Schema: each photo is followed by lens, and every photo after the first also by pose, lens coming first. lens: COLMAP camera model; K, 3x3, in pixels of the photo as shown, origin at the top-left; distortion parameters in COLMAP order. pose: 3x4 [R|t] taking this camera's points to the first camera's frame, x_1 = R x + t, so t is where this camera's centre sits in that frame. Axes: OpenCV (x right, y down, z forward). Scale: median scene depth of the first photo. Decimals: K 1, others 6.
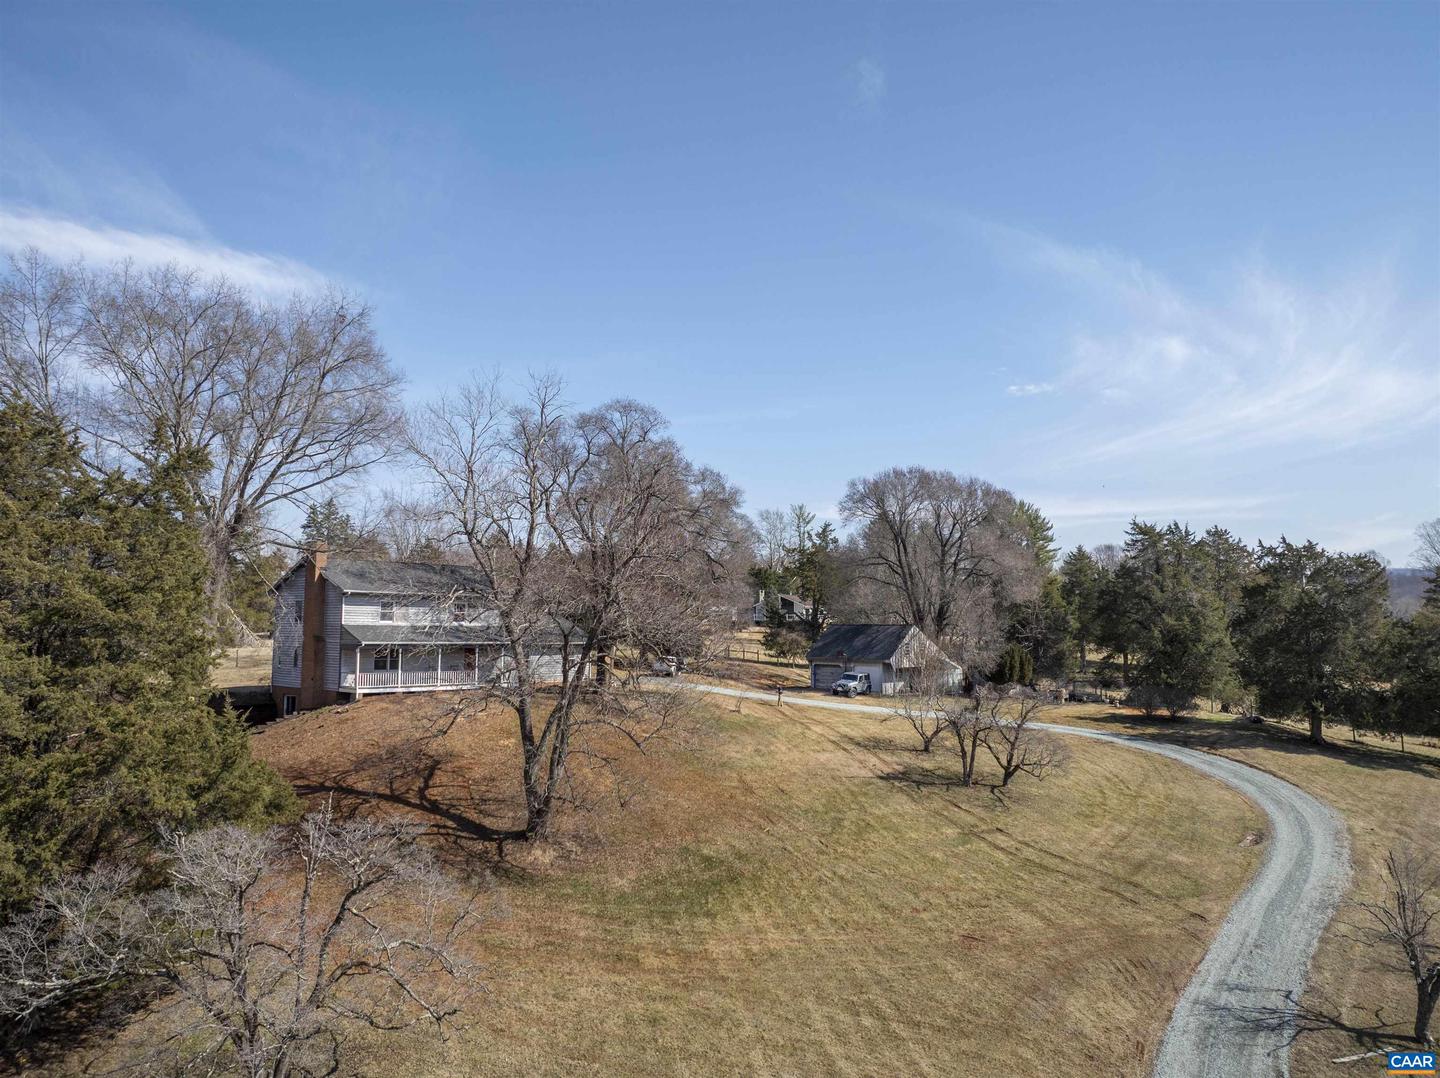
lens RADIAL K [[974.4, 0, 720.0], [0, 974.4, 539.0], [0, 0, 1]] dist [0.002600, -0.000059]
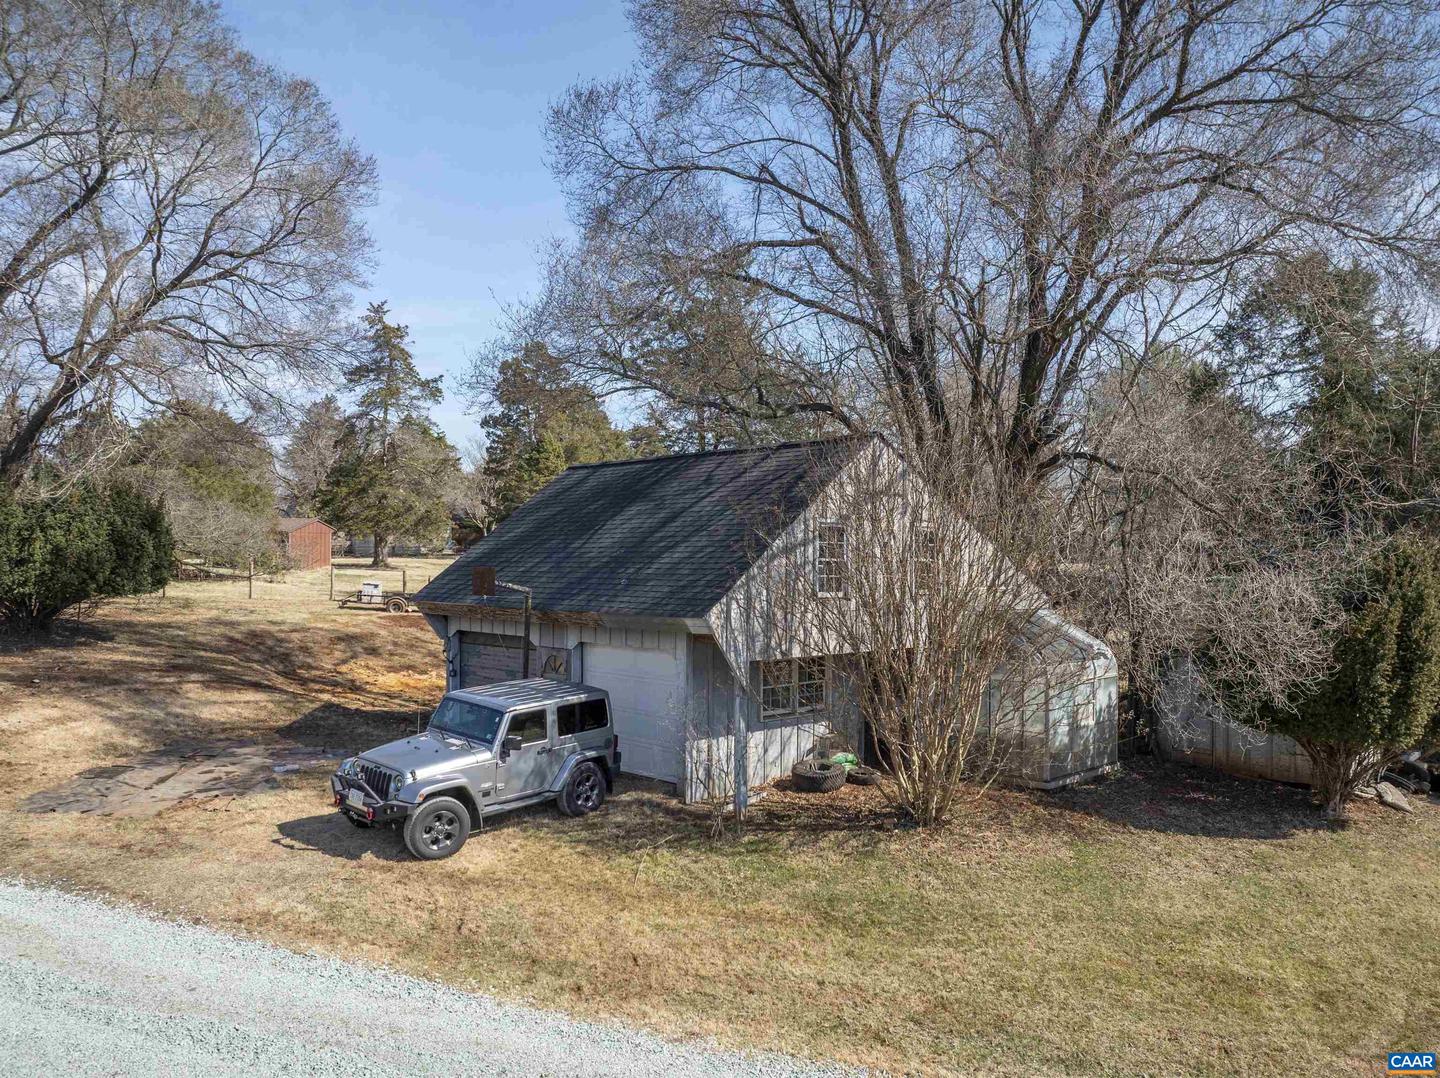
lens RADIAL K [[1110.6, 0, 720.0], [0, 1110.6, 539.0], [0, 0, 1]] dist [0.001409, -0.000535]
pose [[0.997981, -0.000560, -0.063511, 0.208470], [0.004769, 0.997799, 0.066143, 0.107400], [0.063334, -0.066312, 0.995787, 0.889885]]
